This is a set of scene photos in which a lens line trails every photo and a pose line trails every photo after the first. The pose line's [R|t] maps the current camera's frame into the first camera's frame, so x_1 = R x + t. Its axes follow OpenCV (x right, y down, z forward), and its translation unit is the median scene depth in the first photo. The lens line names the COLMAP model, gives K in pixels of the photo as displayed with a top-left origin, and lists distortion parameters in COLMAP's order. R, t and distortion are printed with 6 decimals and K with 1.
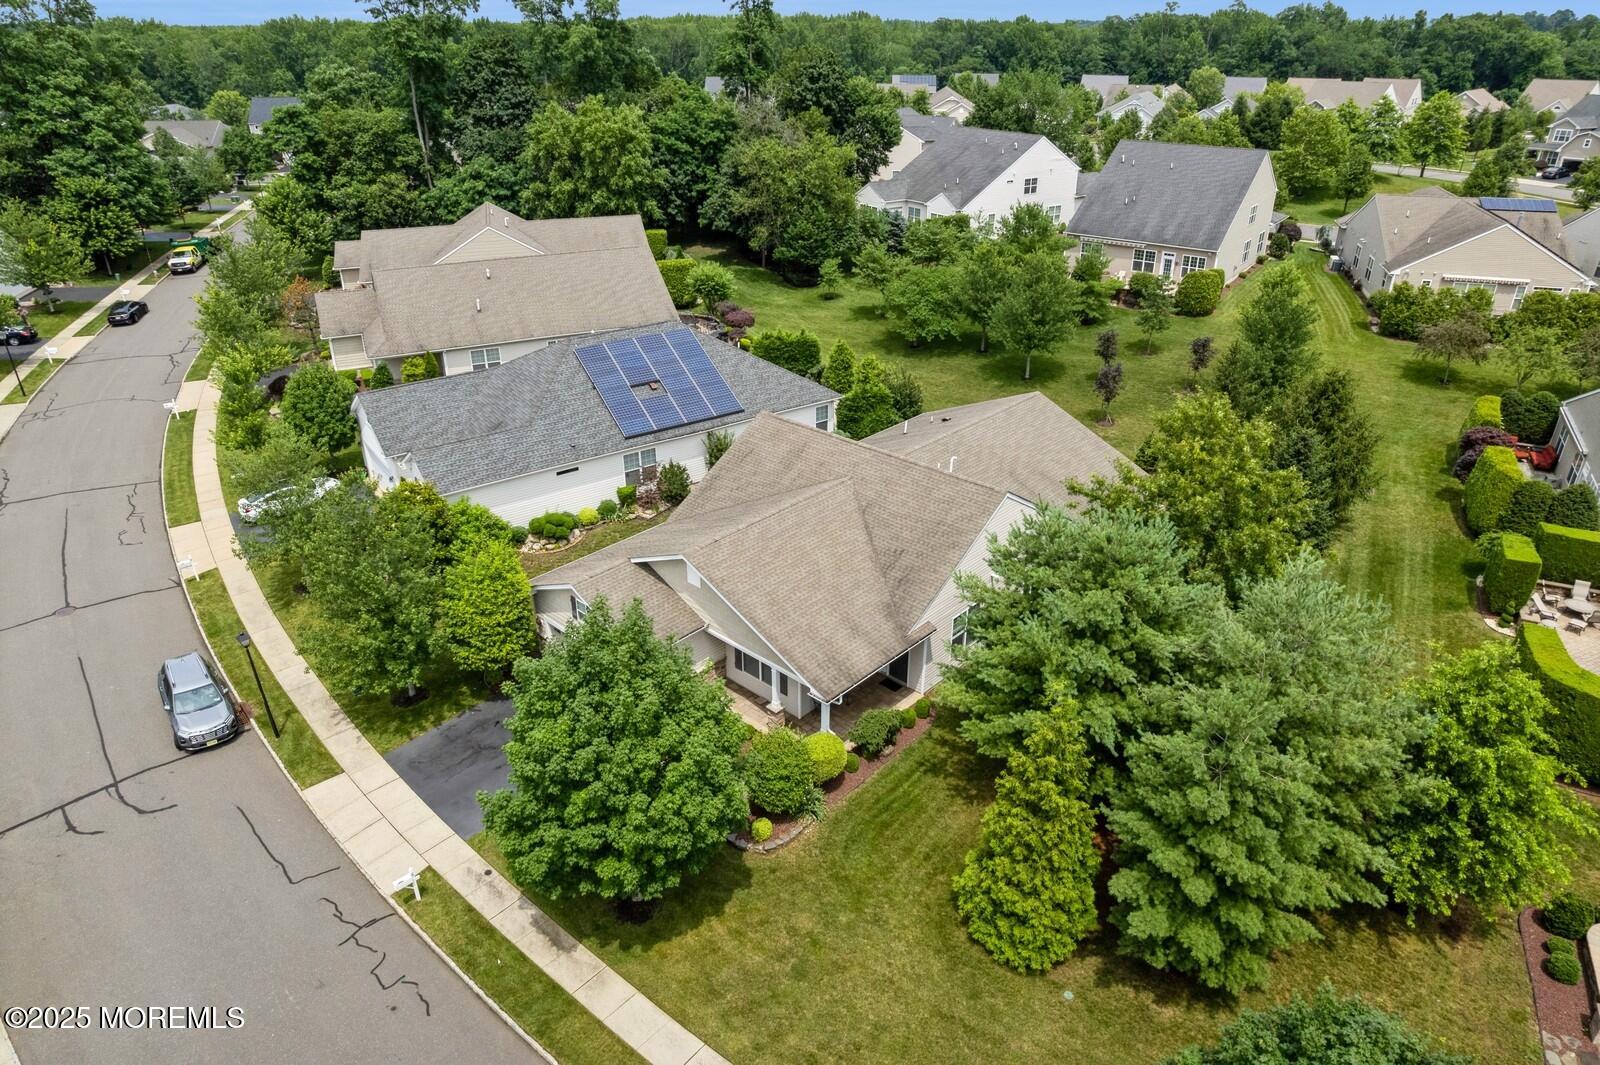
lens RADIAL K [[1020.6, 0, 800.0], [0, 1020.6, 532.5], [0, 0, 1]] dist [-0.073515, 0.062292]
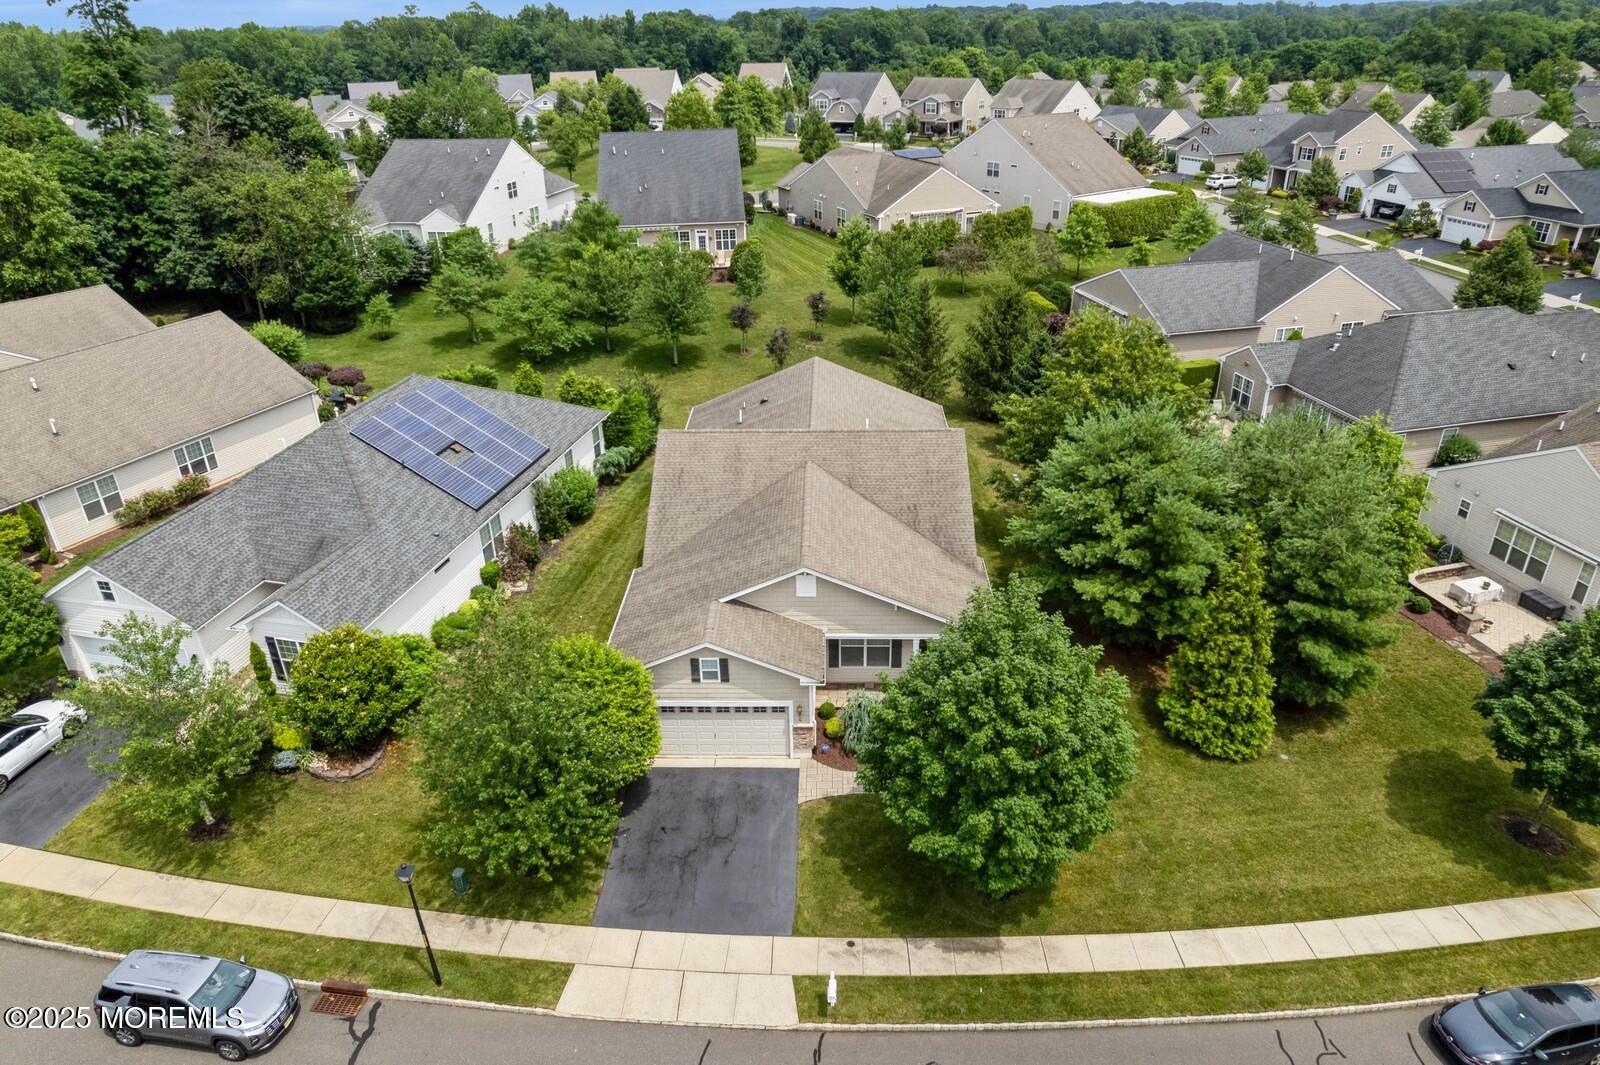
lens RADIAL K [[1020.6, 0, 800.0], [0, 1020.6, 532.5], [0, 0, 1]] dist [-0.073515, 0.062292]
pose [[0.752574, -0.309408, 0.581291, -0.266226], [0.311236, 0.945048, 0.100083, -0.042951], [-0.580314, 0.105599, 0.807517, 0.085518]]
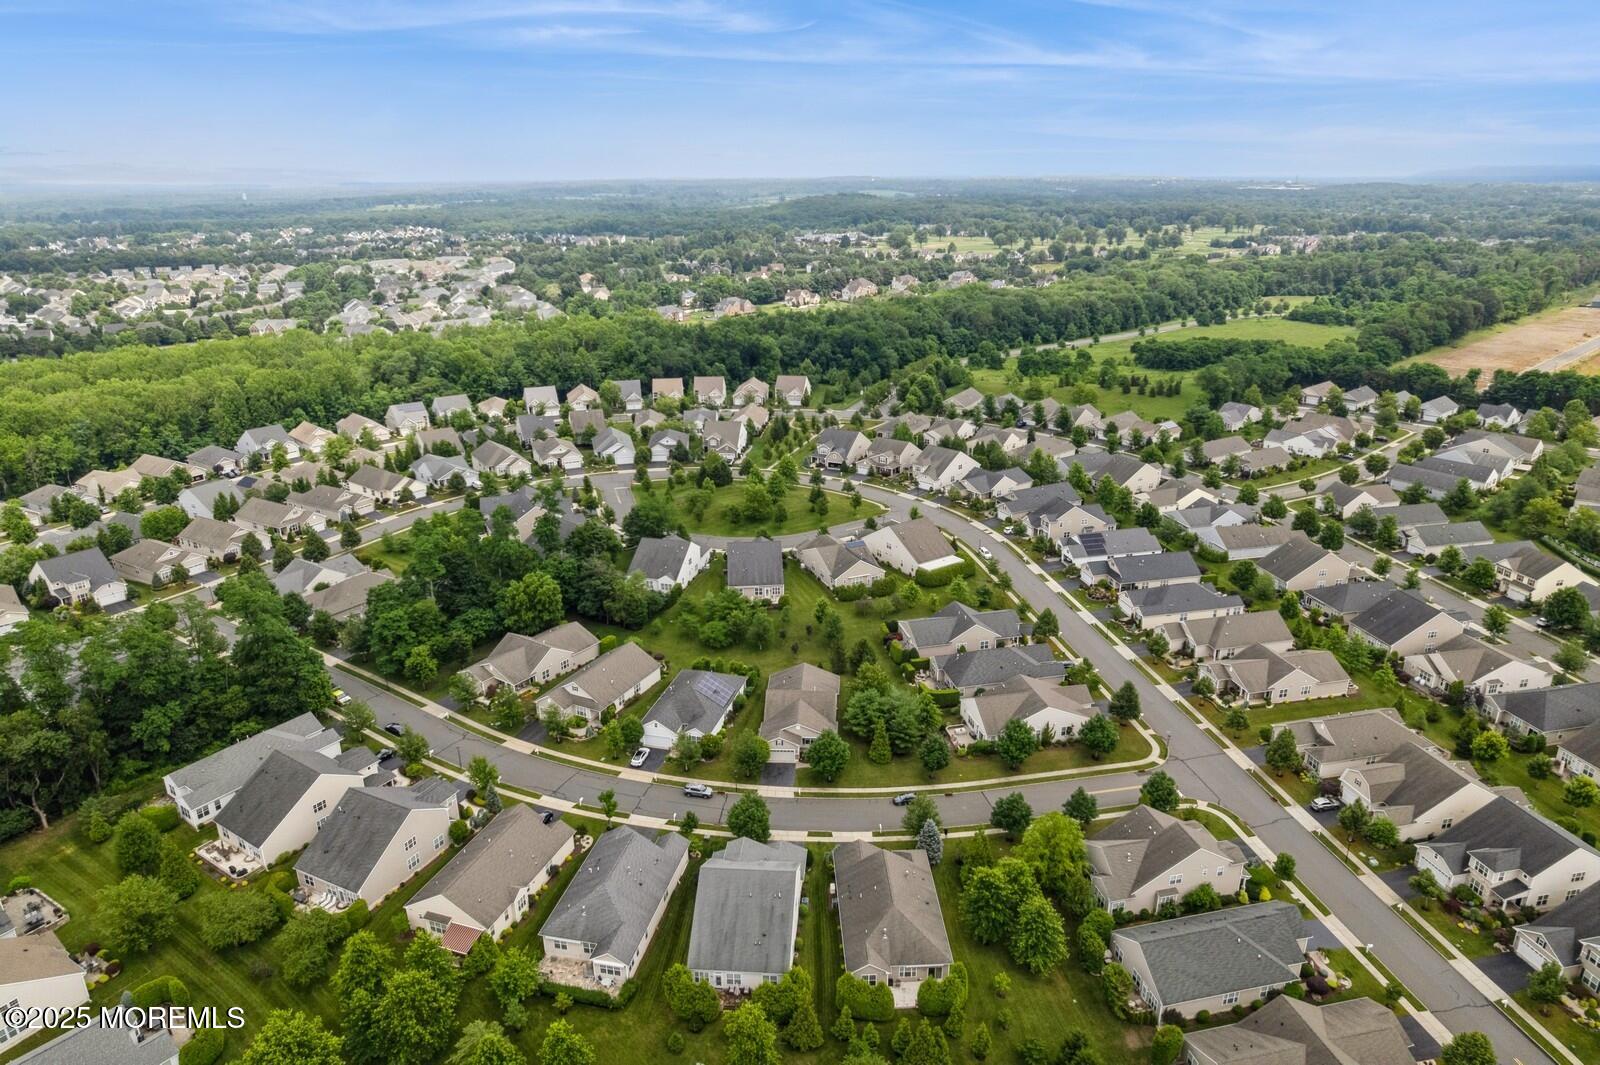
lens RADIAL K [[1020.6, 0, 800.0], [0, 1020.6, 532.5], [0, 0, 1]] dist [-0.073515, 0.062292]
pose [[0.769203, -0.220646, 0.599702, -1.169311], [0.295074, 0.955091, -0.027070, -0.297885], [-0.566797, 0.197779, 0.799766, -1.296418]]
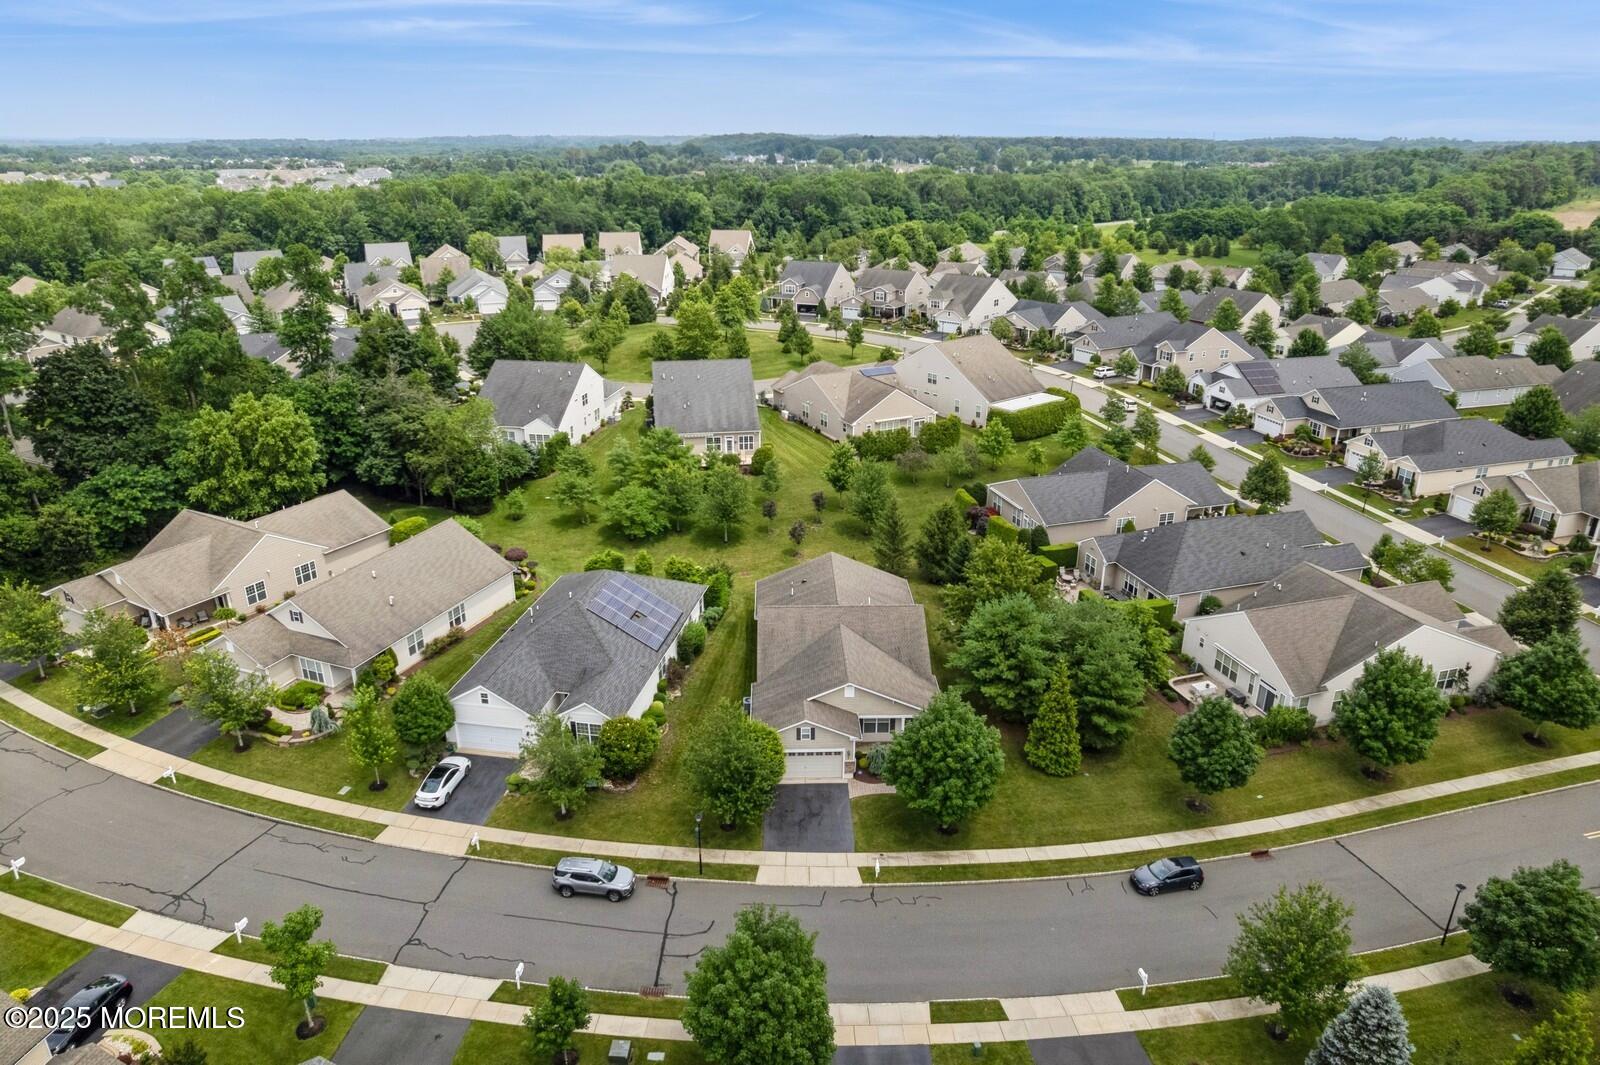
lens RADIAL K [[1020.6, 0, 800.0], [0, 1020.6, 532.5], [0, 0, 1]] dist [-0.073515, 0.062292]
pose [[0.715357, -0.253420, 0.651186, -0.557457], [0.312925, 0.949429, 0.025725, -0.134474], [-0.624774, 0.185370, 0.758482, -0.199525]]
